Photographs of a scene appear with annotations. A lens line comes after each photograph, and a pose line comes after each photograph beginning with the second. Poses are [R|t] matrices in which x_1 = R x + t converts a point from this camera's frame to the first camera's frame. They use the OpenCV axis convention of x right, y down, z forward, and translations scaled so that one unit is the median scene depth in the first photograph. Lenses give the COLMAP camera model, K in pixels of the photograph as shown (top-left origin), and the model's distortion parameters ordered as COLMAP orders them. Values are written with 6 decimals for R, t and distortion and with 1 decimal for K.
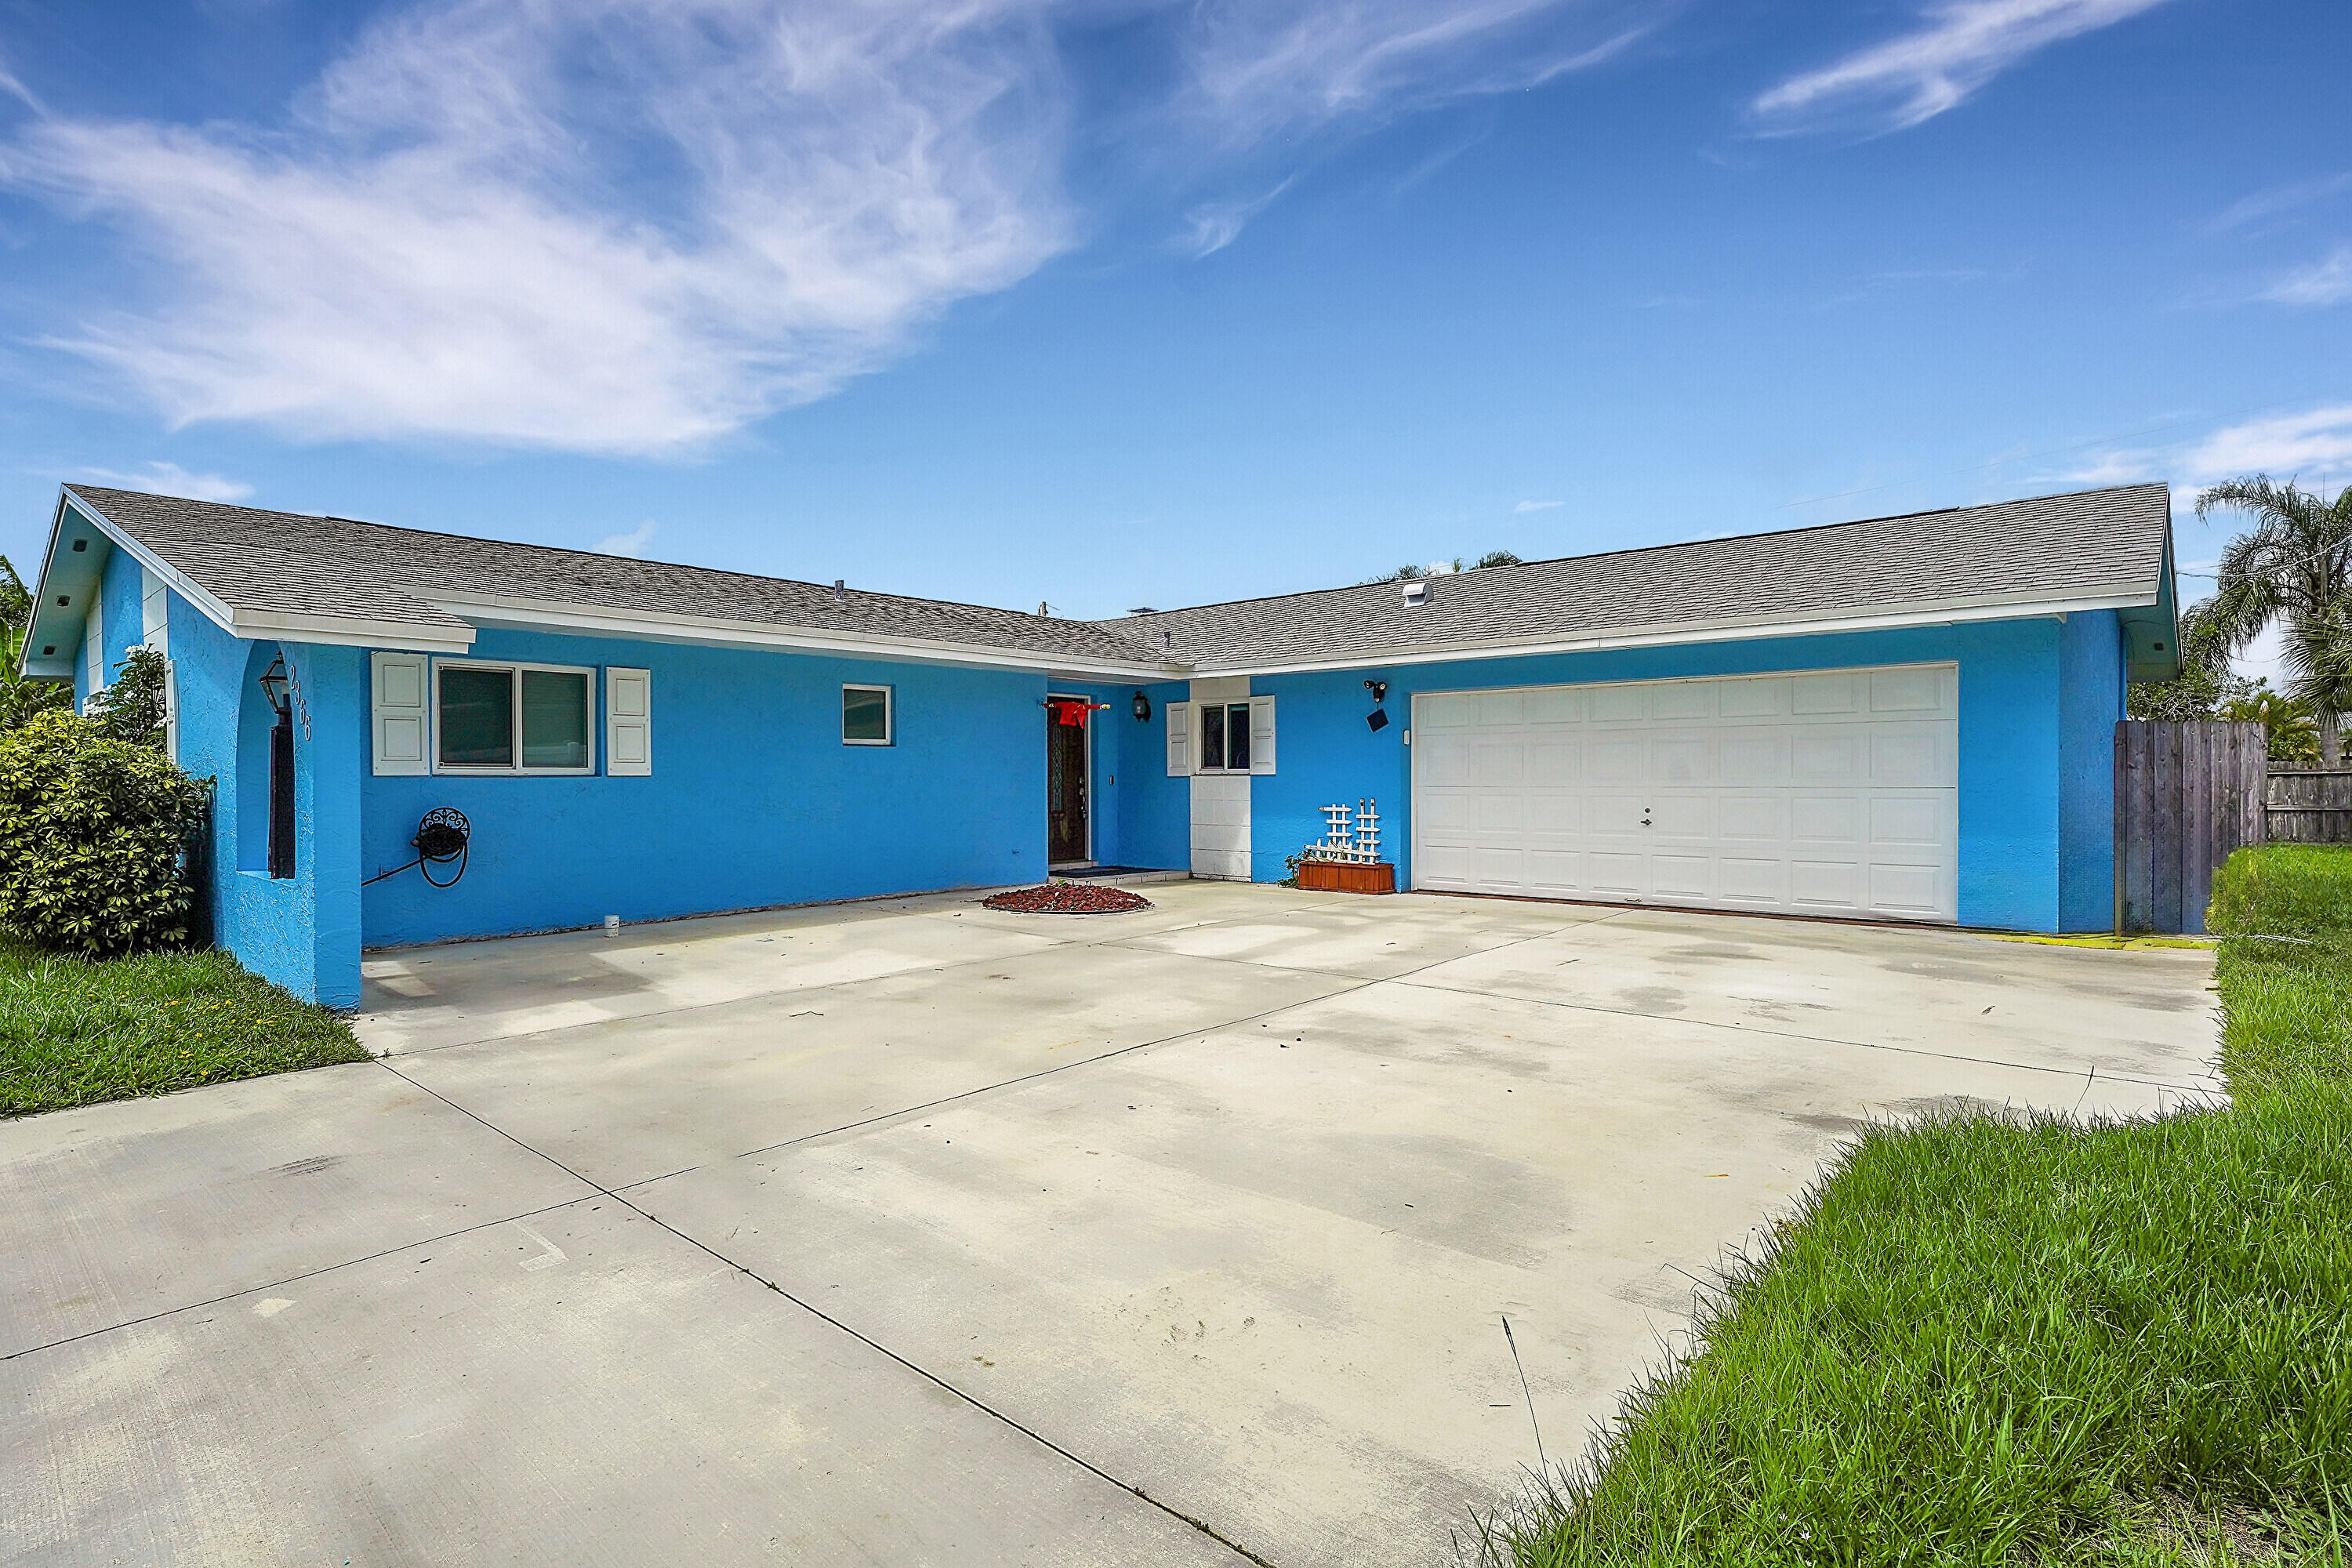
lens RADIAL K [[1166.1, 0, 1194.9], [0, 1166.1, 769.2], [0, 0, 1]] dist [-0.002595, 0.006537]
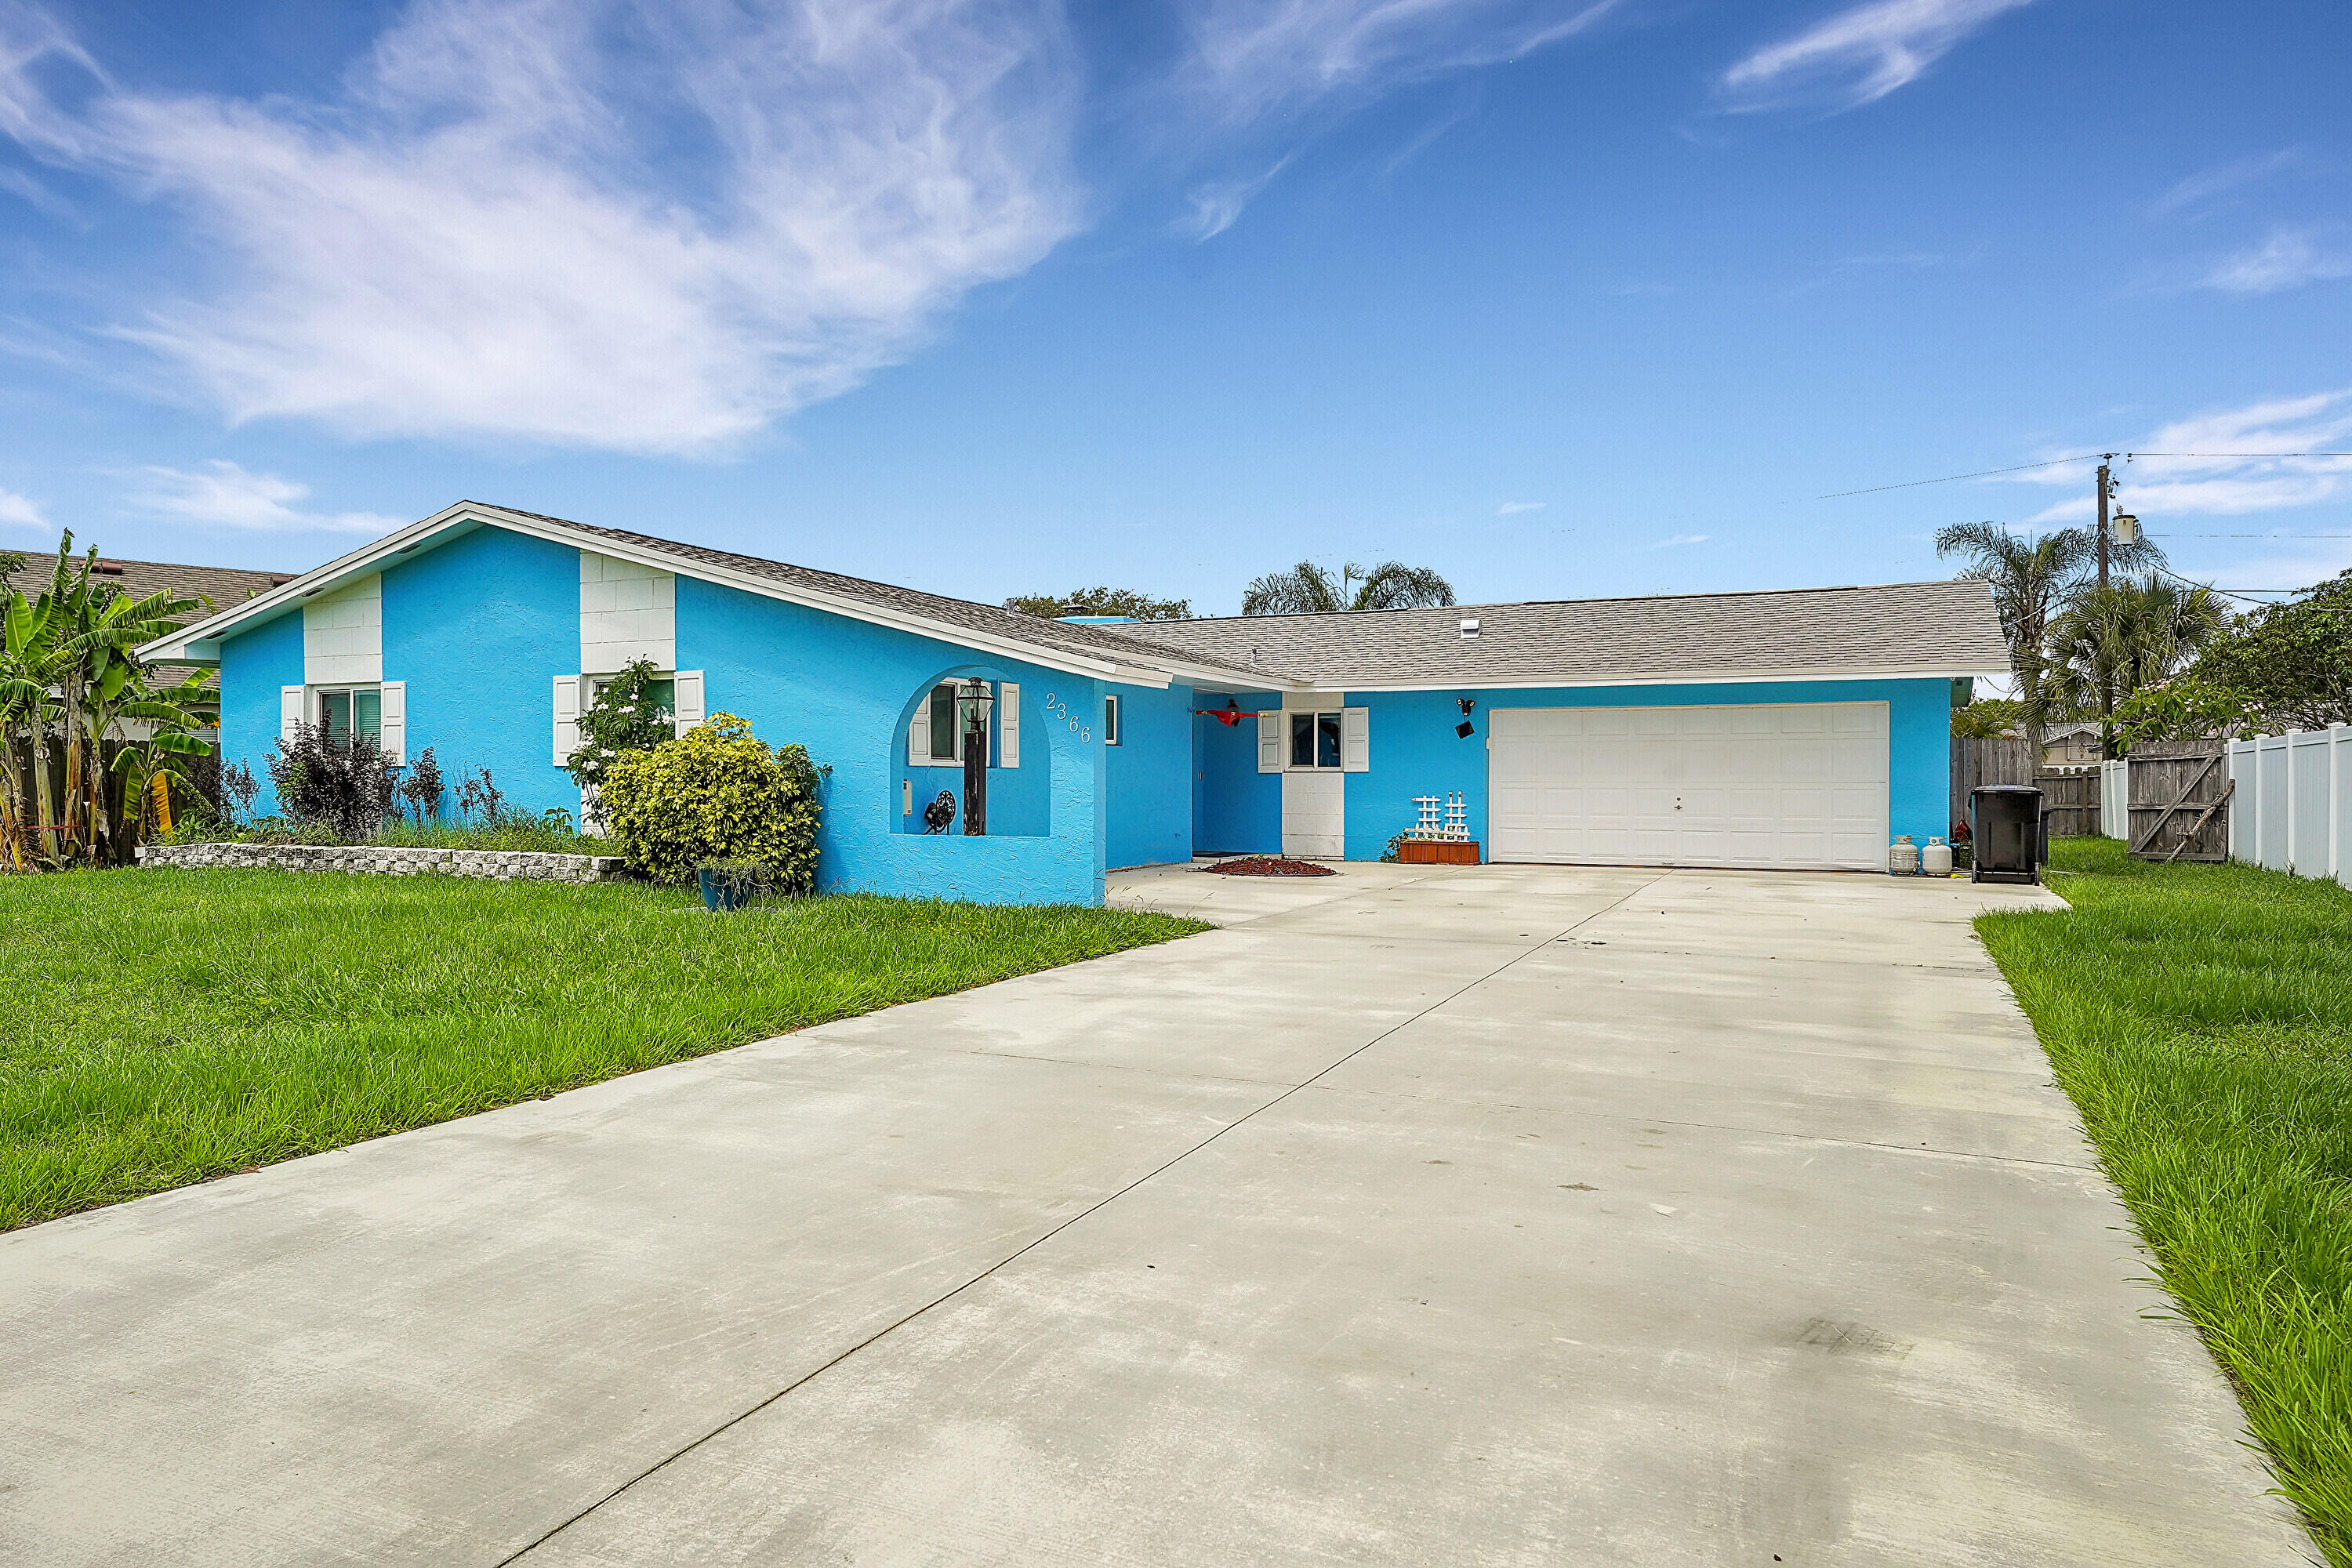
lens RADIAL K [[1560.8, 0, 1167.2], [0, 1560.8, 788.2], [0, 0, 1]] dist [0.046781, 0.002765]
pose [[0.957338, 0.004463, 0.288936, -0.602509], [-0.007440, 0.999930, 0.009206, 0.008204], [-0.288874, -0.010963, 0.957304, -0.507081]]
